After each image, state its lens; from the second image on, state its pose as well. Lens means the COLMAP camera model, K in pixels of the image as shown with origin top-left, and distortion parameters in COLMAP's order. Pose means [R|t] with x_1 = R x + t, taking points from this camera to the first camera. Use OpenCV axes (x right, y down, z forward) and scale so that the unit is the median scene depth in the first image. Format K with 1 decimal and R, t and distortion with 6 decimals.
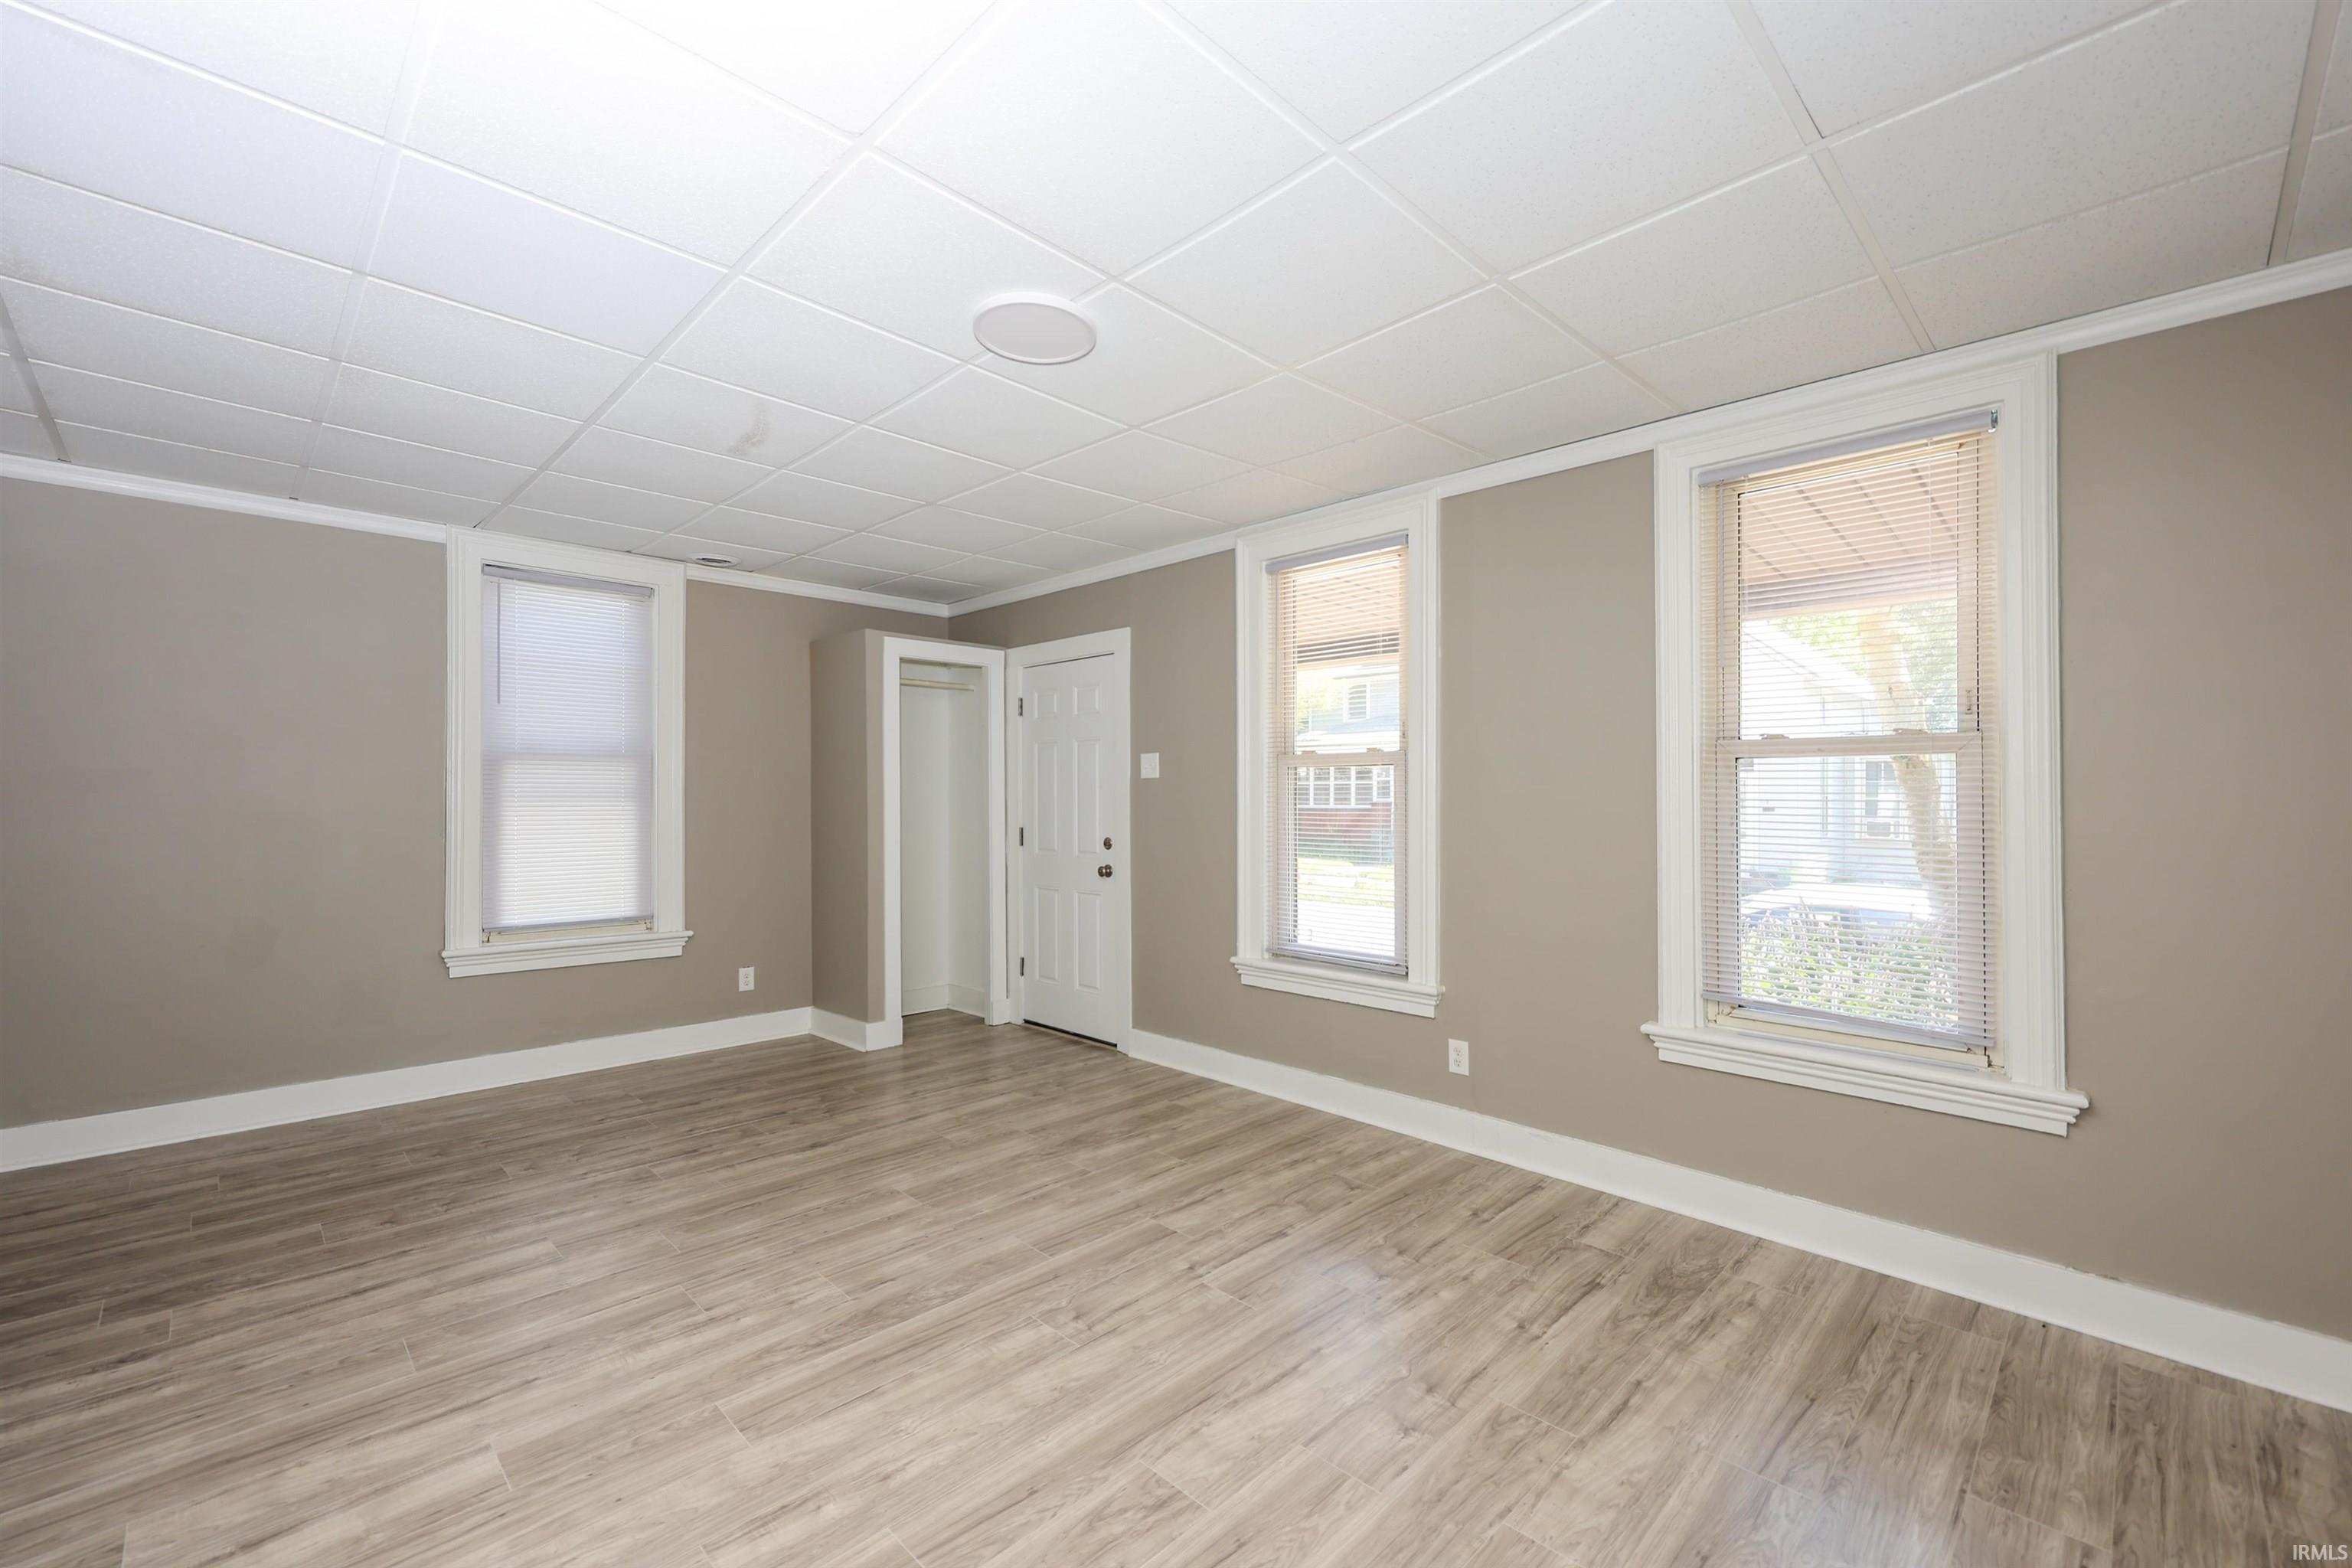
lens RADIAL K [[1029.2, 0, 1153.6], [0, 1029.2, 780.6], [0, 0, 1]] dist [0.001633, -0.000157]
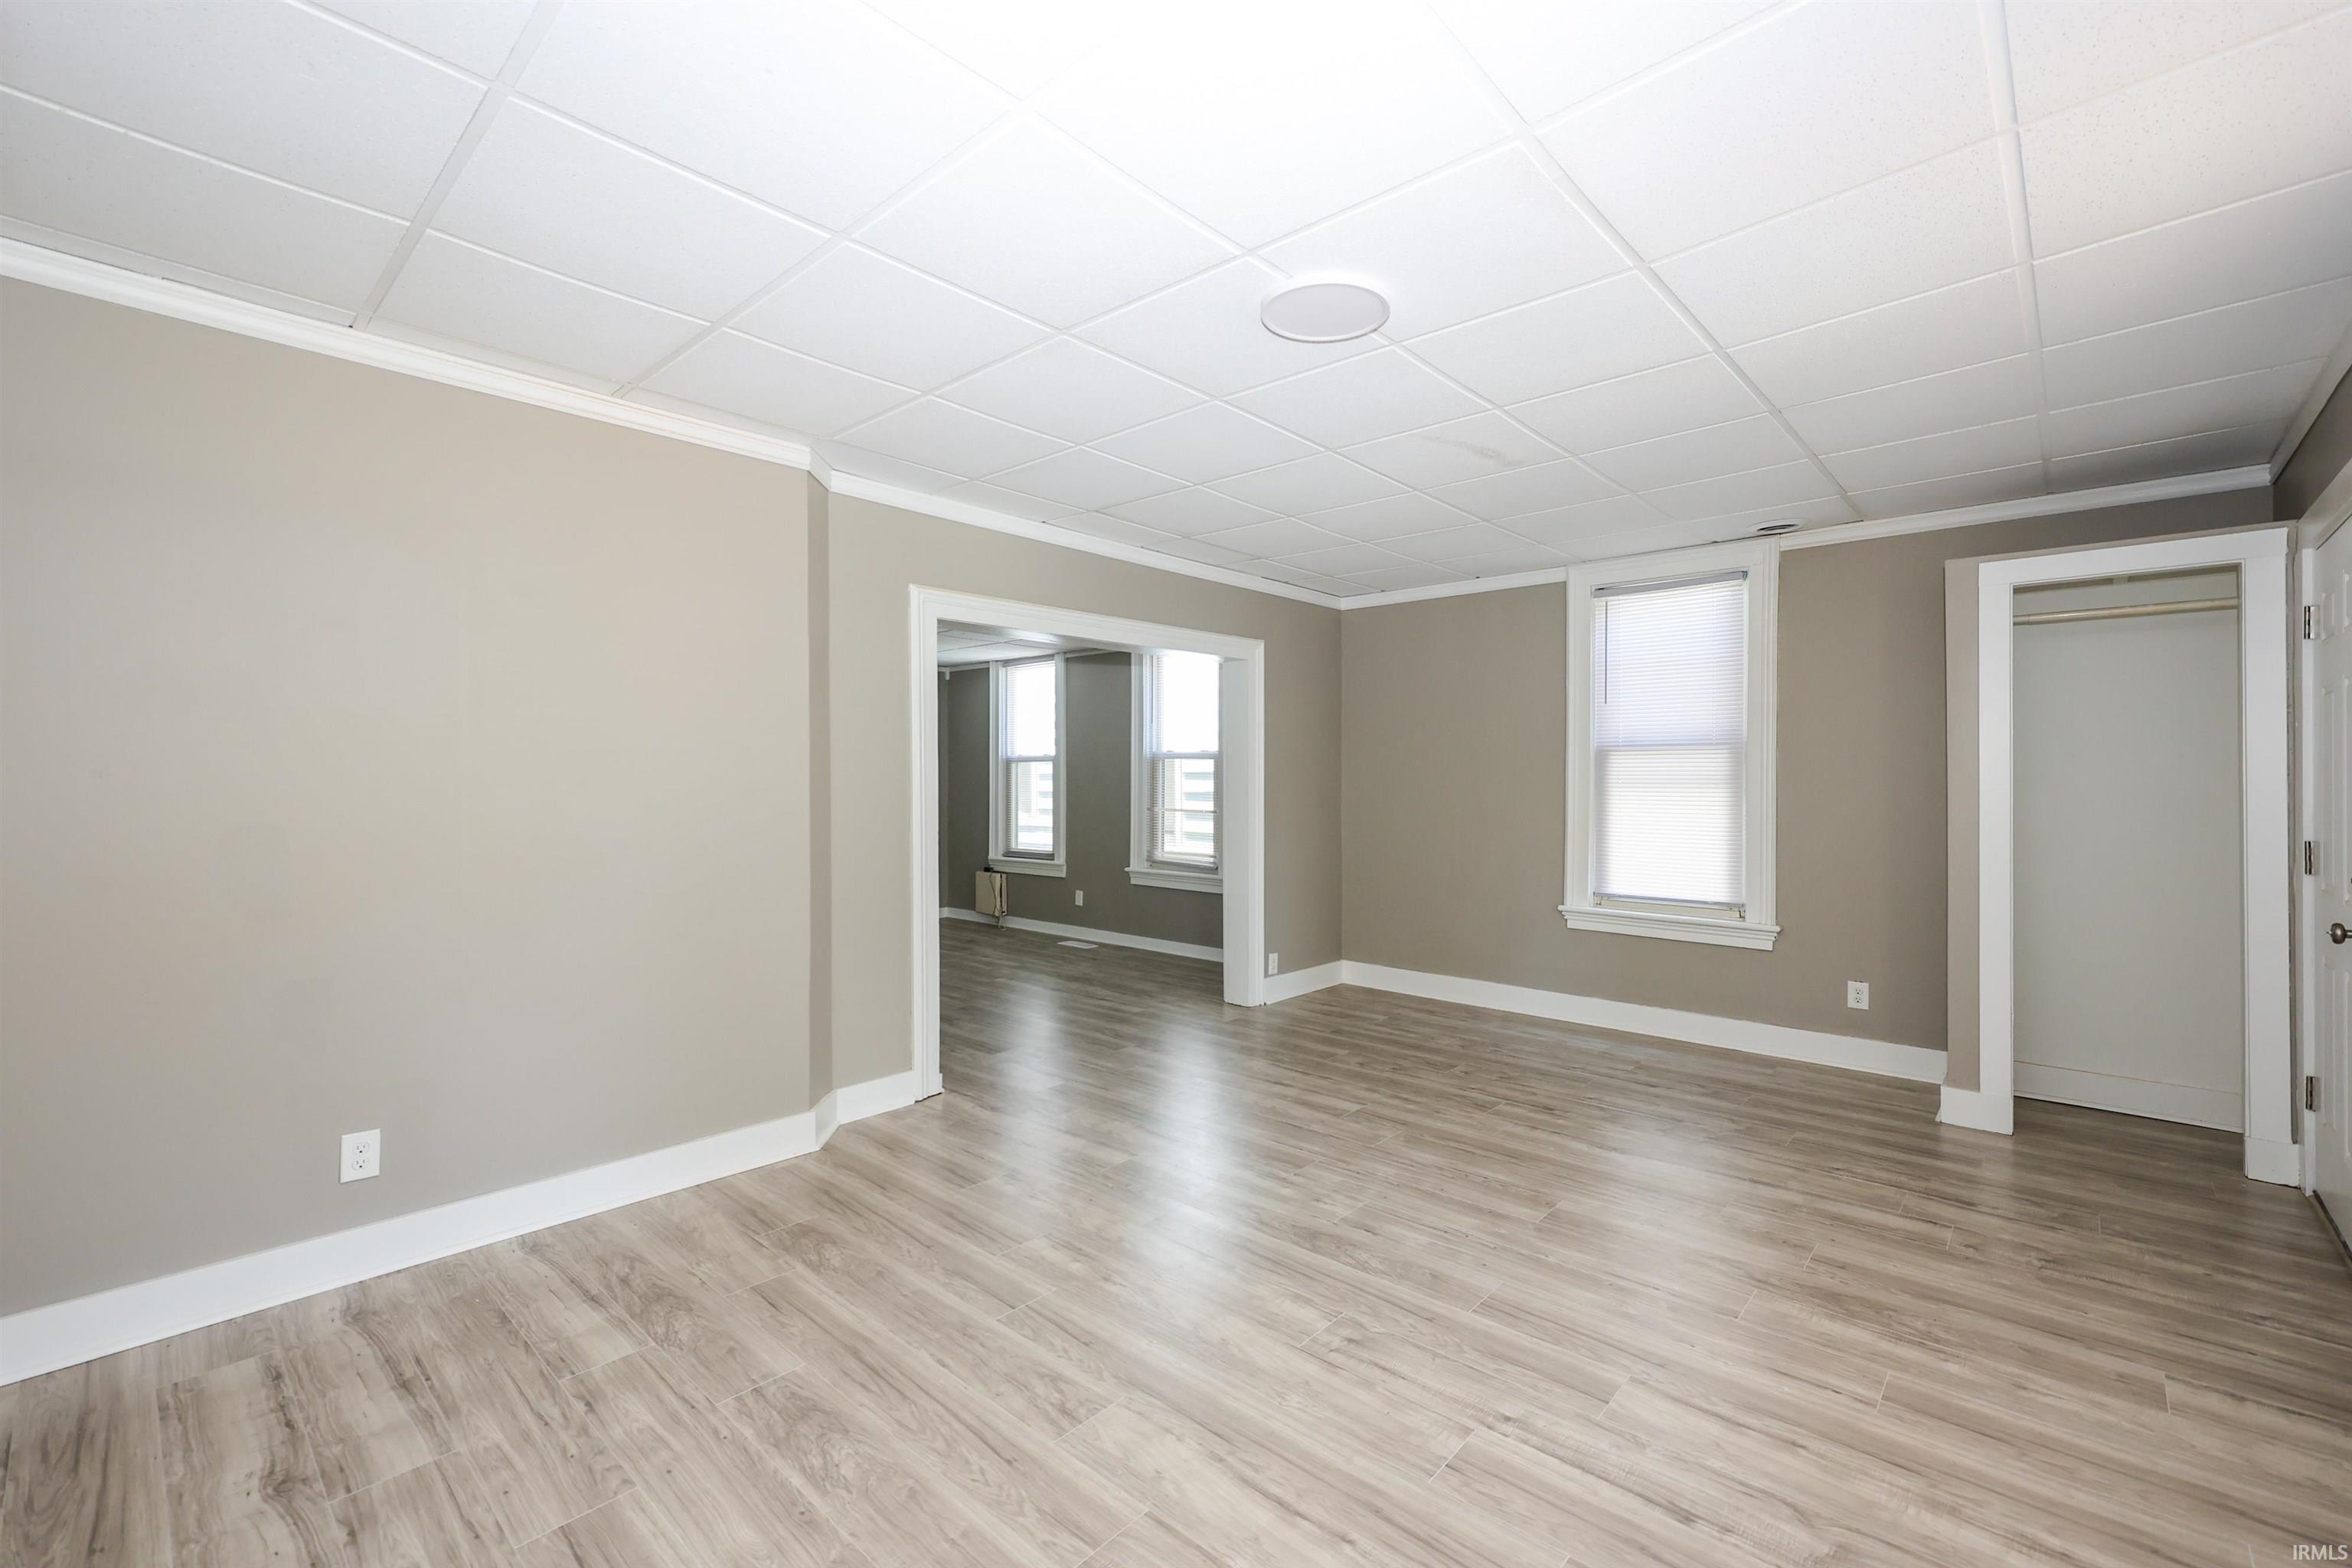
lens RADIAL K [[952.7, 0, 1161.0], [0, 952.7, 784.4], [0, 0, 1]] dist [0.003931, 0.000277]
pose [[0.041761, 0.004447, -0.999118, 0.590312], [0.014469, 0.999883, 0.005056, 0.005439], [0.999023, -0.014667, 0.041692, 0.599179]]
